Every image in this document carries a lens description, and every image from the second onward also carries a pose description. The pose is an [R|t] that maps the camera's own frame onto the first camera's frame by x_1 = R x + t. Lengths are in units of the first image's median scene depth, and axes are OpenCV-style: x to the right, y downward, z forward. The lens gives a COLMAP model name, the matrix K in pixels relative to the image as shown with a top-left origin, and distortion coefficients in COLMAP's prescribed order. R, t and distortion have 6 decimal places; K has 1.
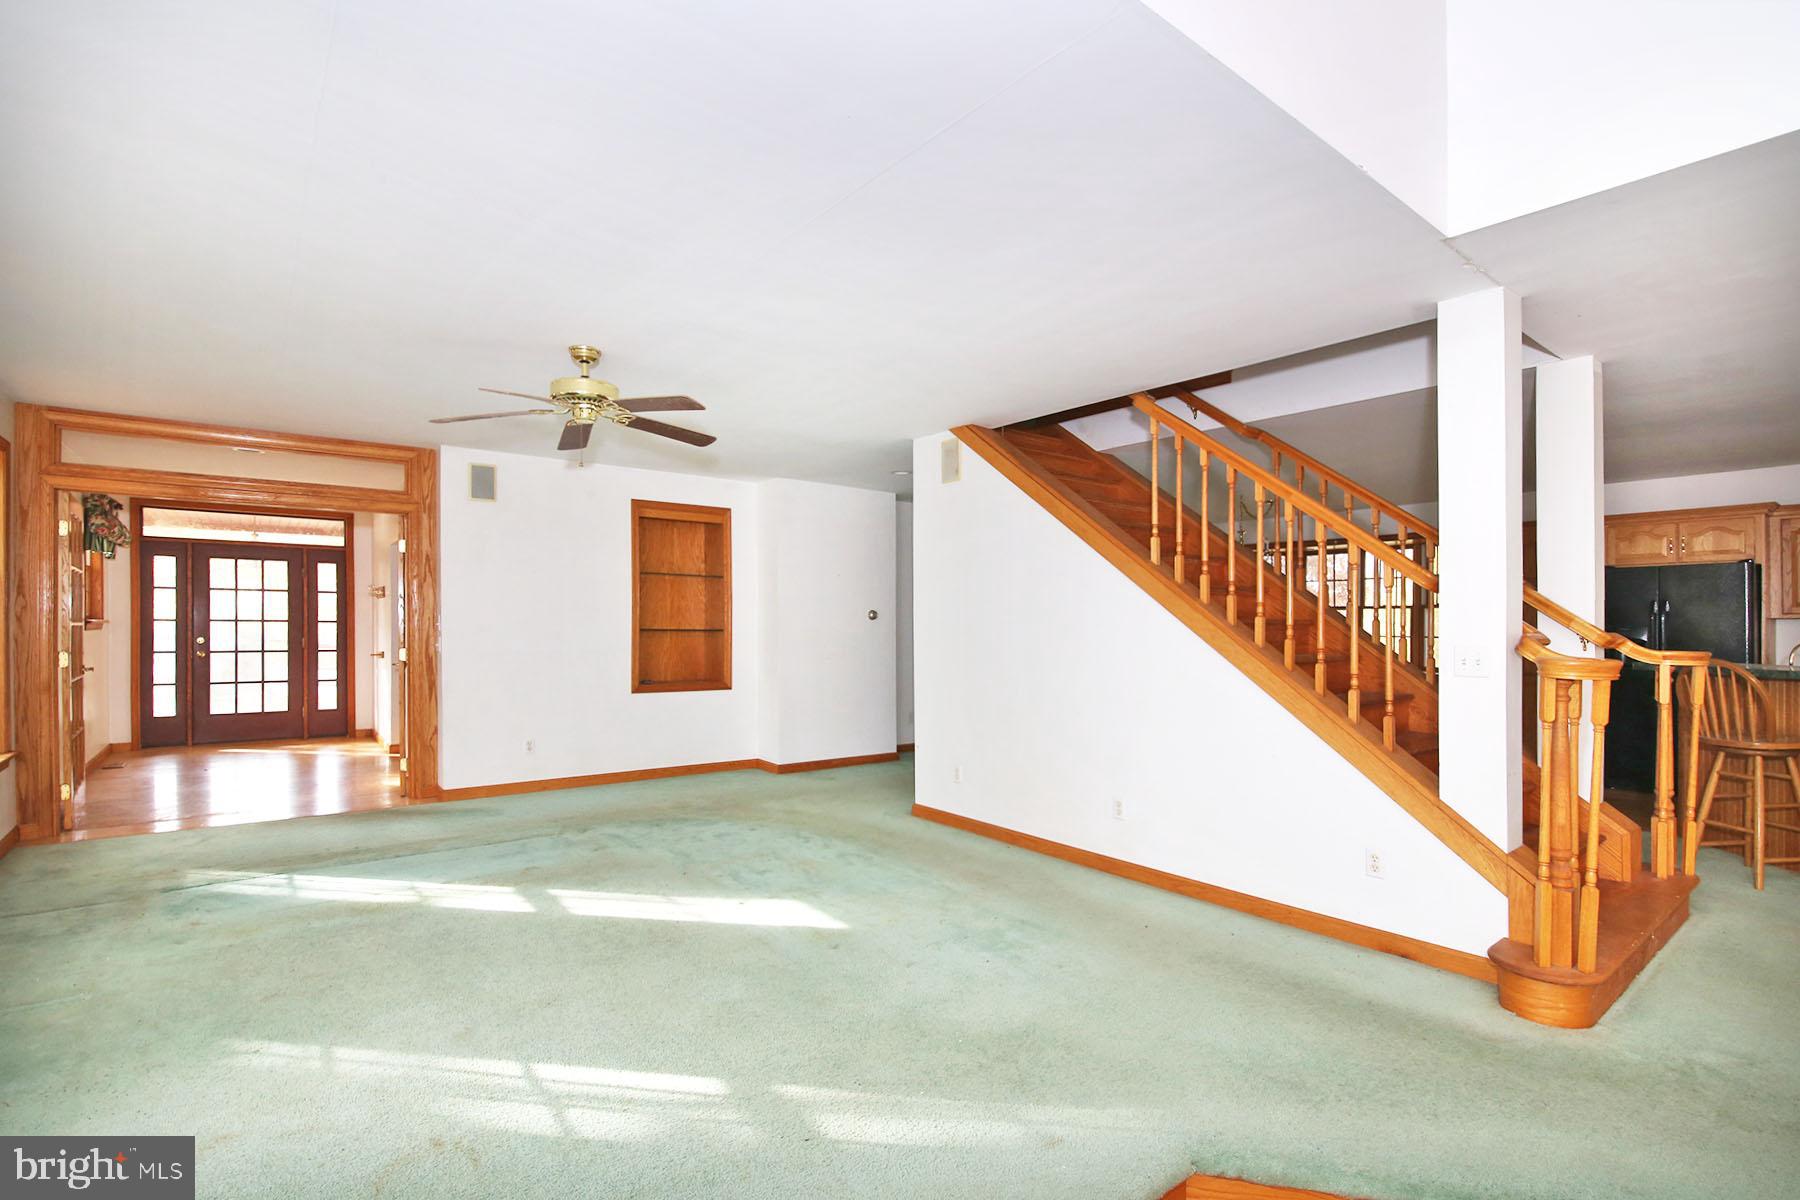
lens RADIAL K [[849.0, 0, 900.0], [0, 849.0, 600.0], [0, 0, 1]] dist [-0.022645, -0.000087]
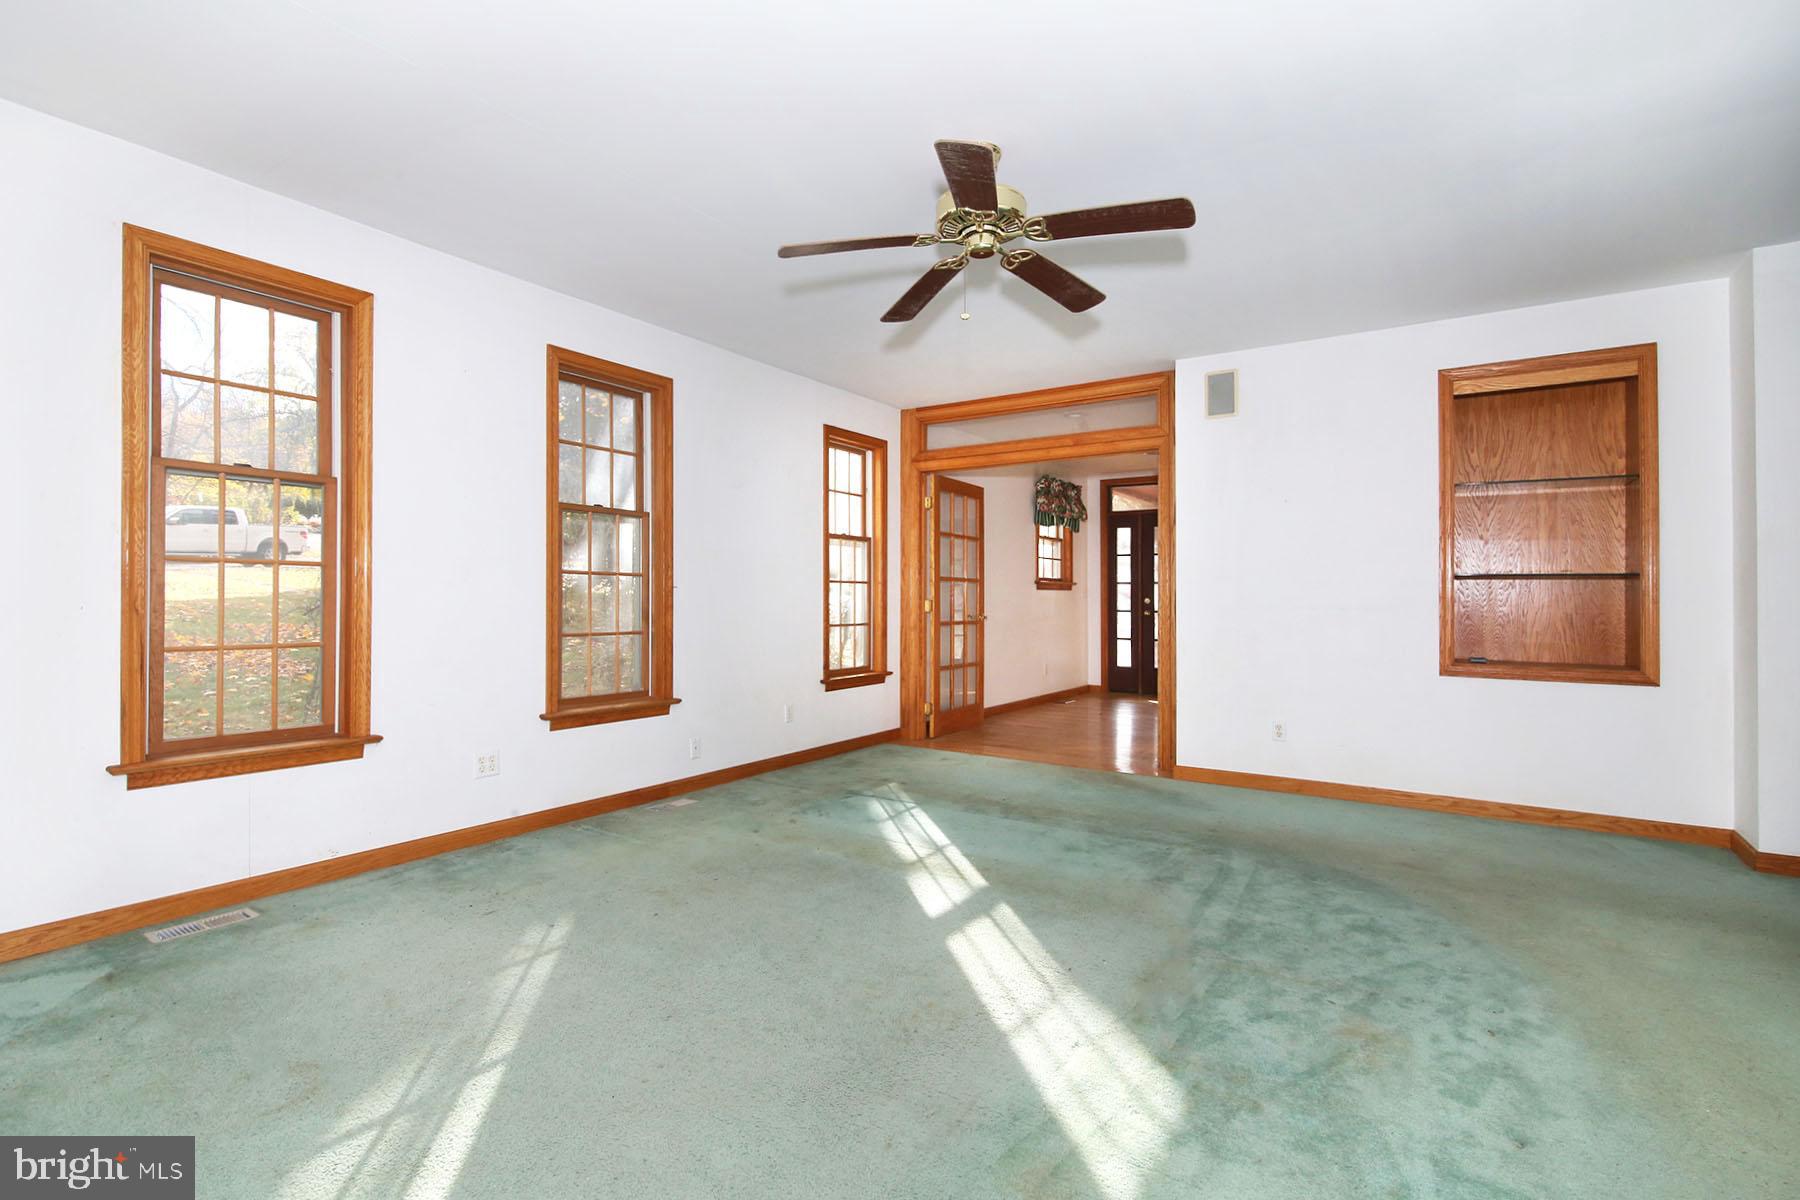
lens RADIAL K [[849.0, 0, 900.0], [0, 849.0, 600.0], [0, 0, 1]] dist [-0.022645, -0.000087]
pose [[0.307618, -0.000322, -0.951510, 0.216923], [0.017603, 0.999831, 0.005353, 0.057425], [0.951347, -0.018396, 0.307571, 0.557240]]
